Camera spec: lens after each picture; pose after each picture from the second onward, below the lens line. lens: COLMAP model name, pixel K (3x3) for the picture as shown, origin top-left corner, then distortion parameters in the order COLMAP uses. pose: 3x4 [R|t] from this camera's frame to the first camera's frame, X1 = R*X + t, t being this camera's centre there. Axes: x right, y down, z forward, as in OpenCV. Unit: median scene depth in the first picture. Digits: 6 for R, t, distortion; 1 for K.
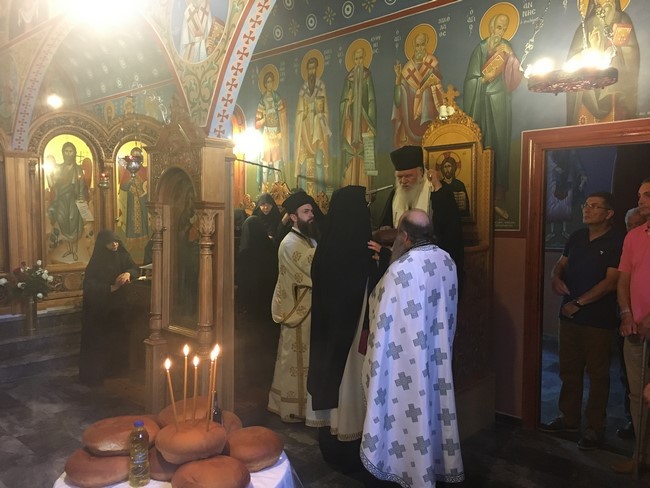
lens RADIAL K [[556.5, 0, 322.7], [0, 556.5, 246.7], [0, 0, 1]] dist [0.077598, -0.101659]
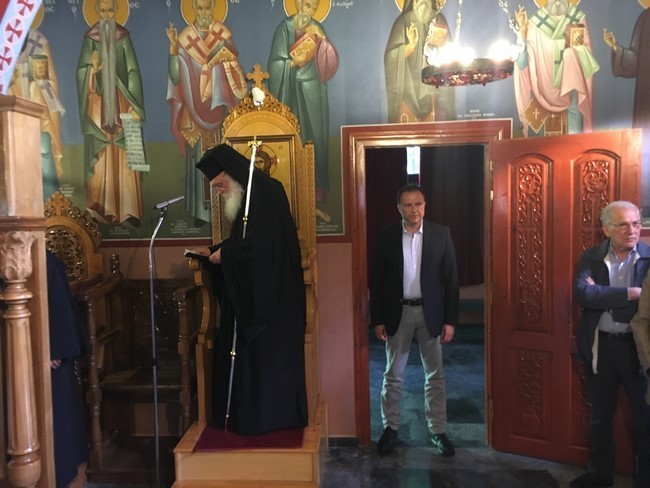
lens RADIAL K [[556.5, 0, 341.0], [0, 556.5, 244.7], [0, 0, 1]] dist [0.077598, -0.101659]
pose [[0.774543, -0.067990, 0.628857, -0.188999], [0.067507, 0.997413, 0.024691, -0.029752], [-0.628909, 0.023328, 0.777129, 0.250129]]
